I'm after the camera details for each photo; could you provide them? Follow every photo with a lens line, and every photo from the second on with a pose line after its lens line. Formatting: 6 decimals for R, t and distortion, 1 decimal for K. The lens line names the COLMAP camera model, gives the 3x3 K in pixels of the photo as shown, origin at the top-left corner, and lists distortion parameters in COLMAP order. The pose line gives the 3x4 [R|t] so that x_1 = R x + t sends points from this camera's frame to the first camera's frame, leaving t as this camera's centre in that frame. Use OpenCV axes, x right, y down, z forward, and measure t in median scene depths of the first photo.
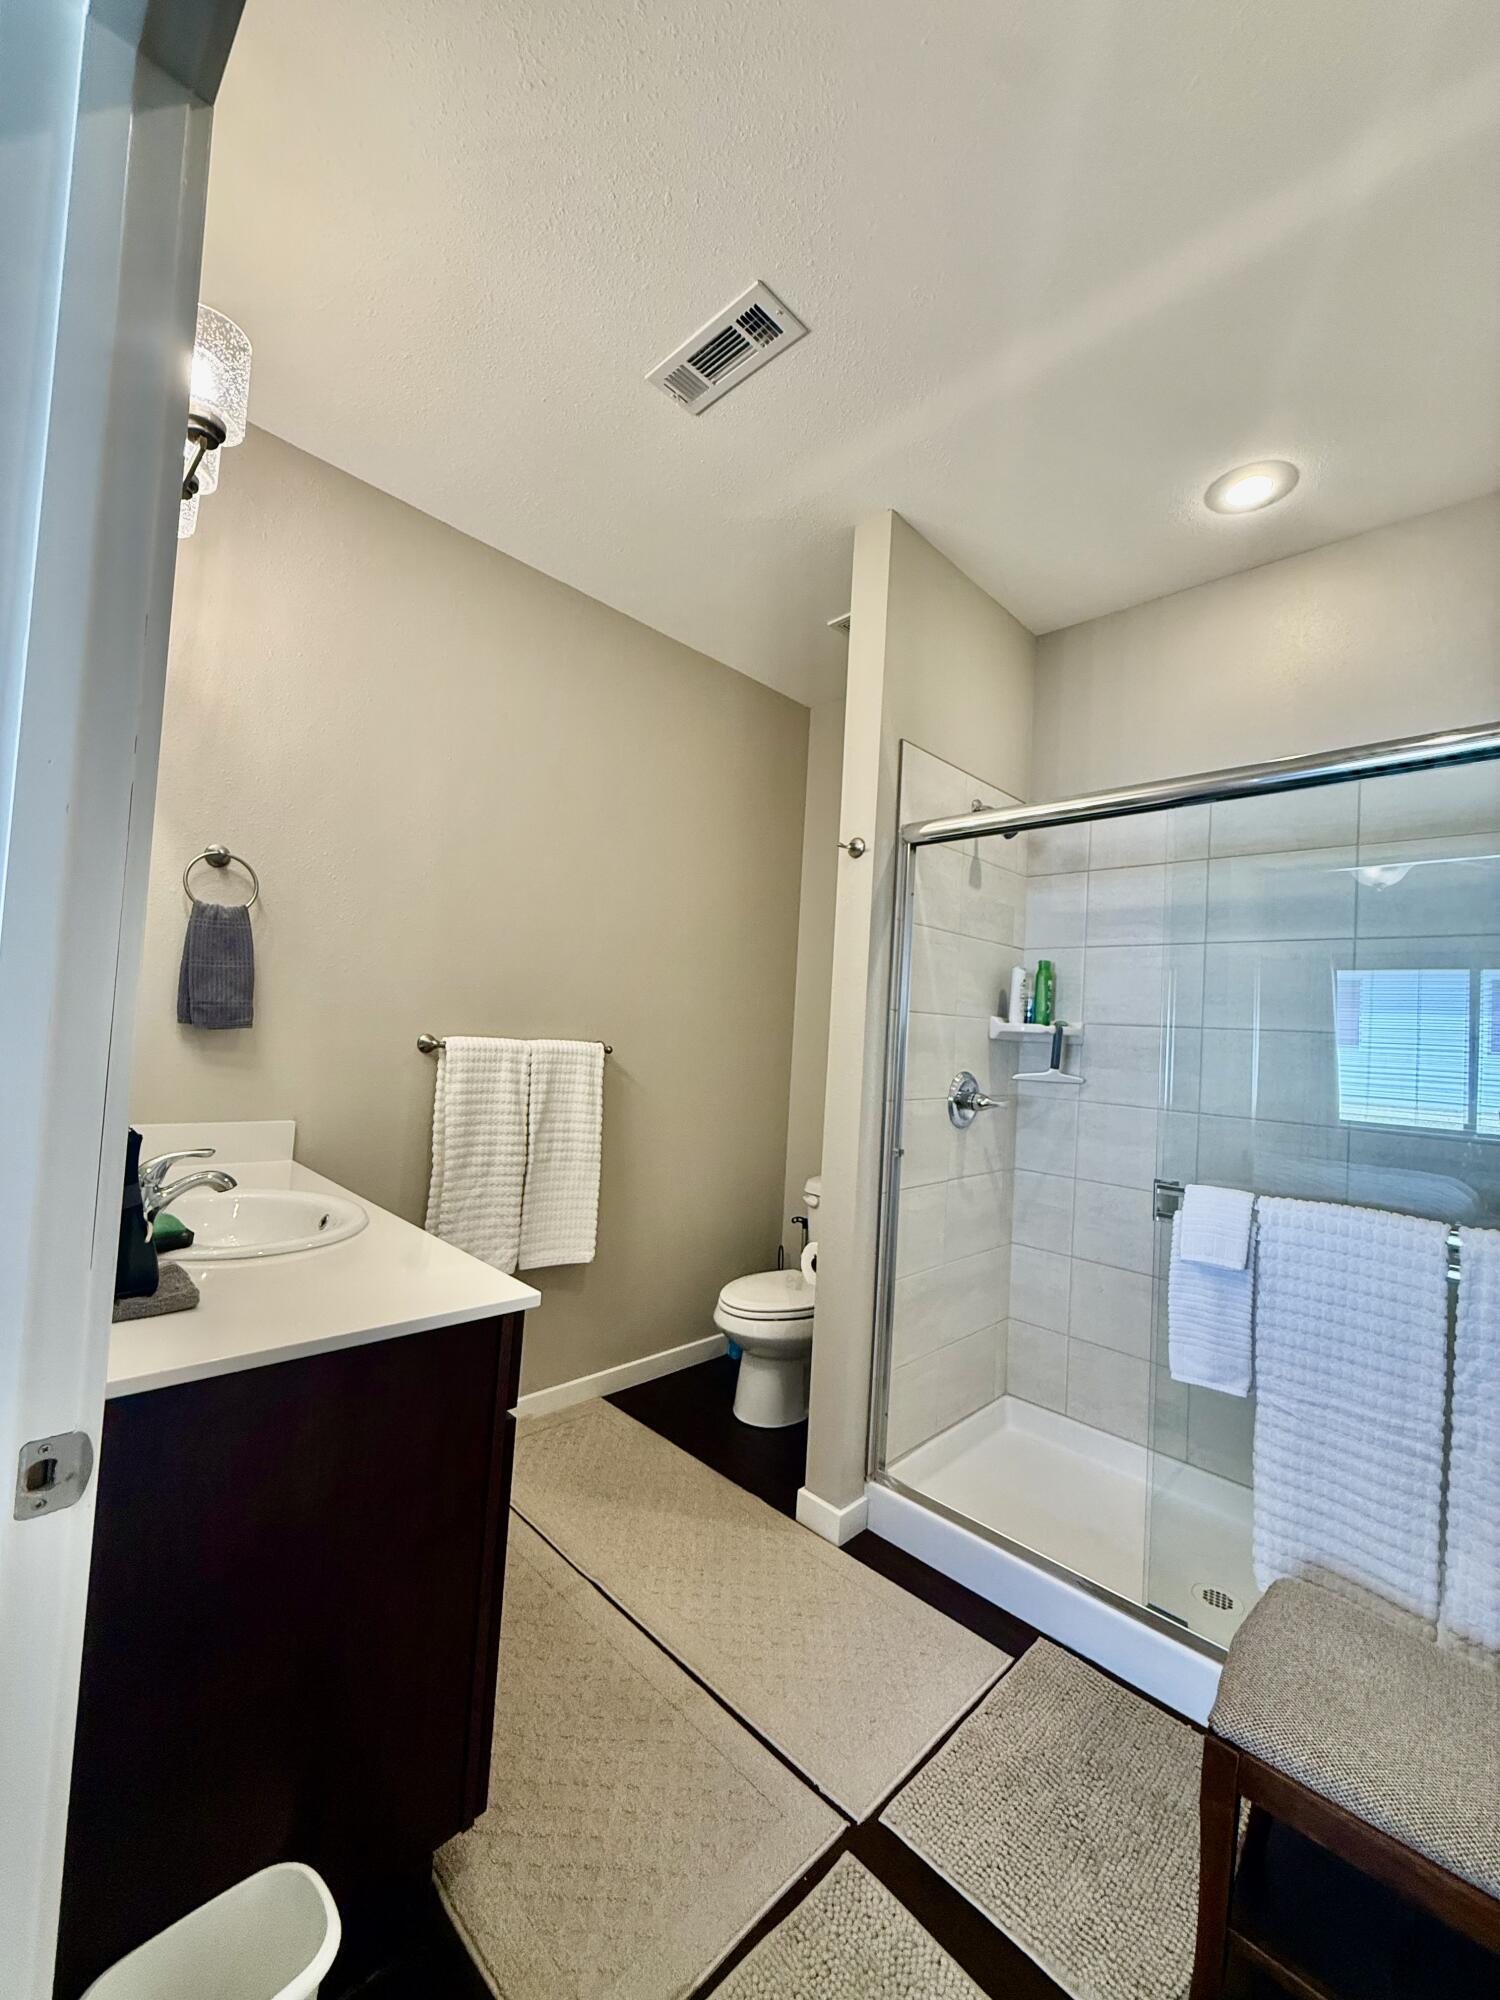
lens RADIAL K [[801.7, 0, 750.0], [0, 801.7, 1000.0], [0, 0, 1]] dist [-0.000703, -0.000533]
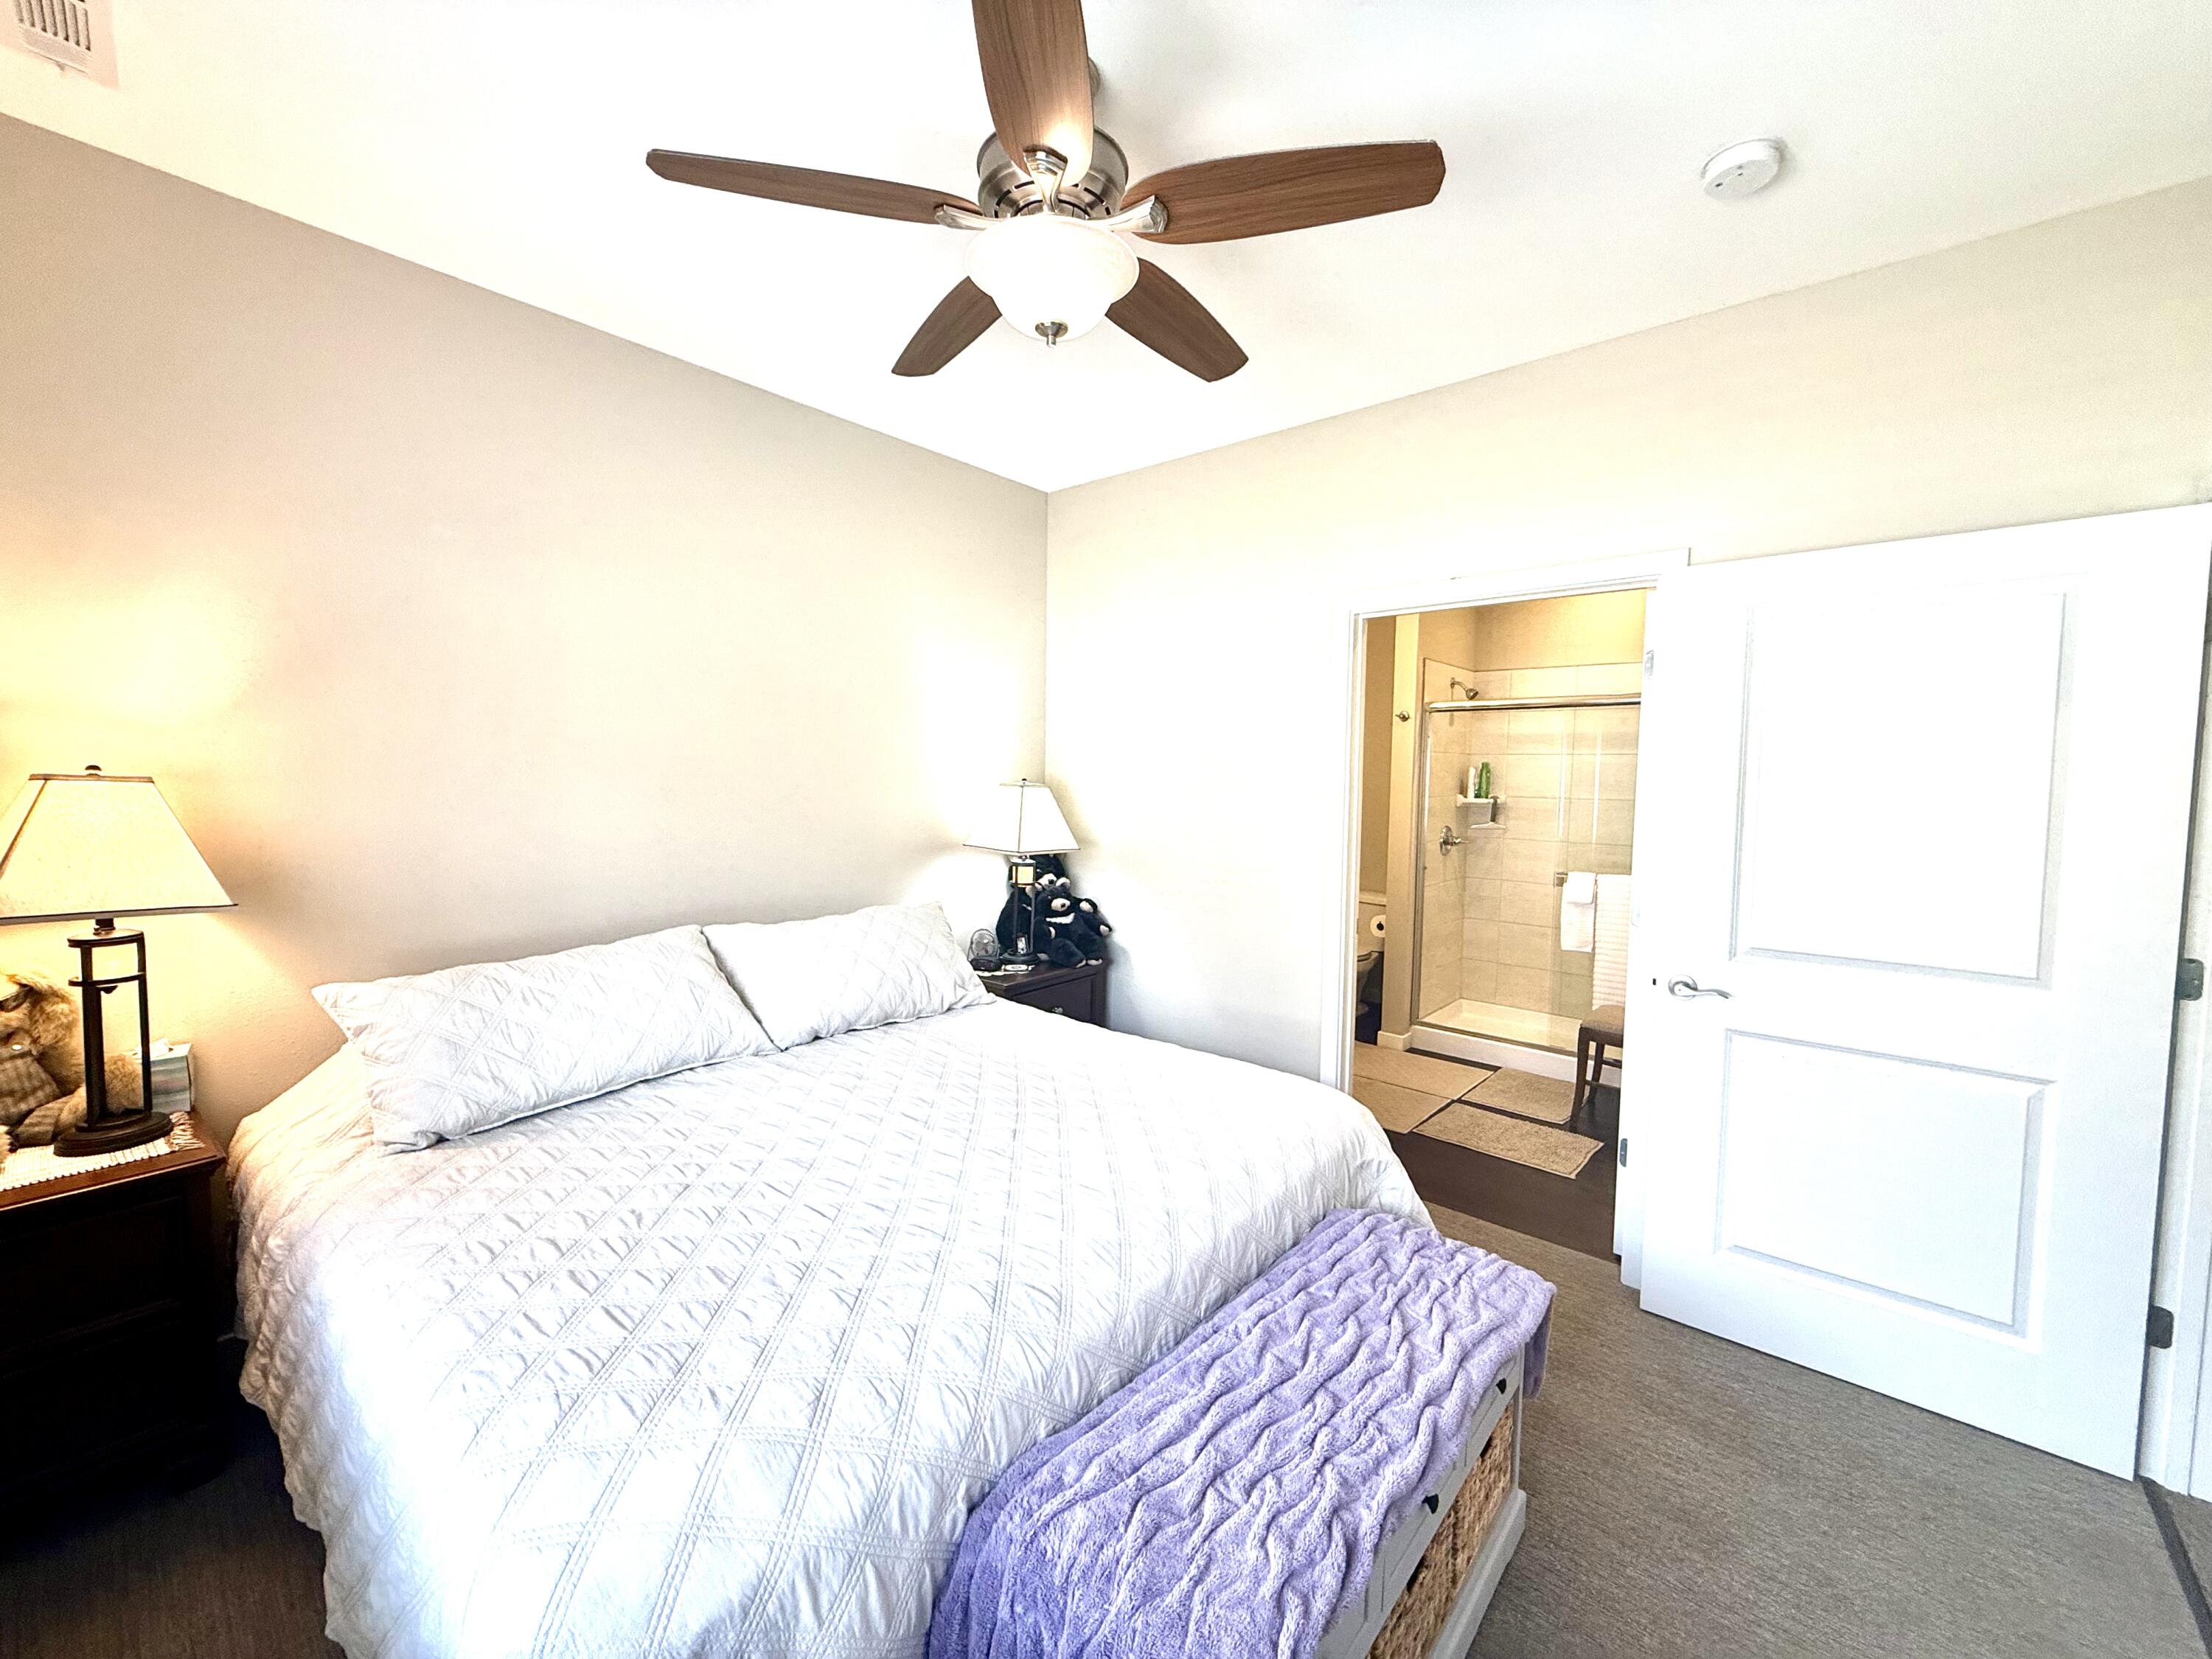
lens RADIAL K [[886.7, 0, 1106.0], [0, 886.7, 829.5], [0, 0, 1]] dist [-0.000703, -0.000533]
pose [[0.996987, -0.040396, 0.066218, -0.665938], [0.033184, 0.993747, 0.106611, -0.149583], [-0.070111, -0.104092, 0.992093, -1.005914]]
